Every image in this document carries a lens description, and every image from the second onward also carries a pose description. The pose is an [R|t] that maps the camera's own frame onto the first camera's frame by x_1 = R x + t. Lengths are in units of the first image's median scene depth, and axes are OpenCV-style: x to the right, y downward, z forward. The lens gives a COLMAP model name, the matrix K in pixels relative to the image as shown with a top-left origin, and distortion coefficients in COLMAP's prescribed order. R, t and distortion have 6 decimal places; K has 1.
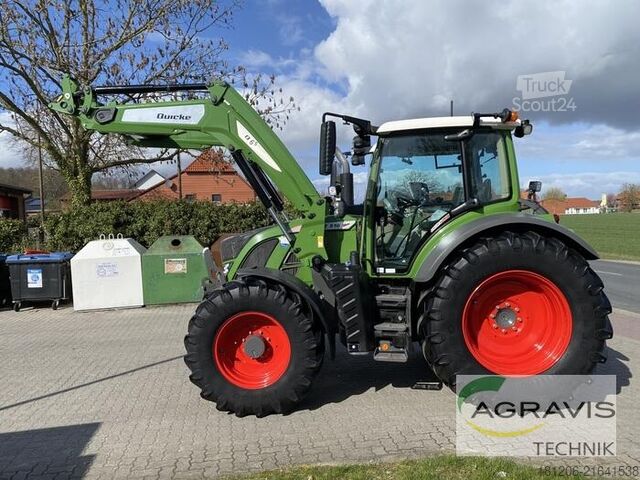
lens RADIAL K [[518.5, 0, 319.0], [0, 518.5, 233.5], [0, 0, 1]] dist [0.075466, -0.127952]
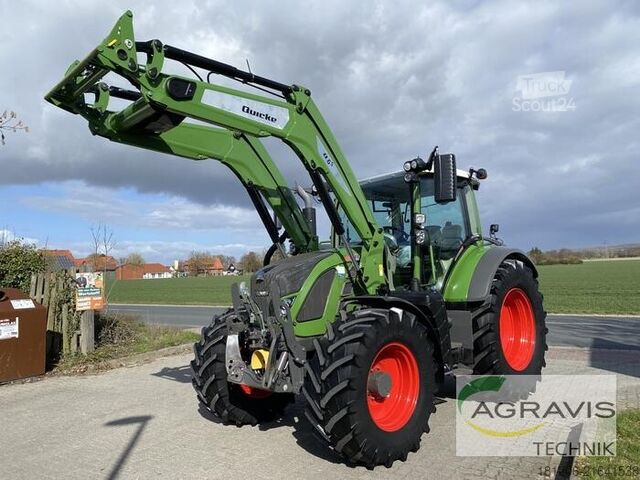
lens RADIAL K [[518.5, 0, 319.0], [0, 518.5, 233.5], [0, 0, 1]] dist [0.075466, -0.127952]
pose [[0.647483, 0.065261, 0.759281, -0.518015], [0.035888, 0.992610, -0.115920, 0.035198], [-0.761235, 0.102306, 0.640356, 0.274706]]
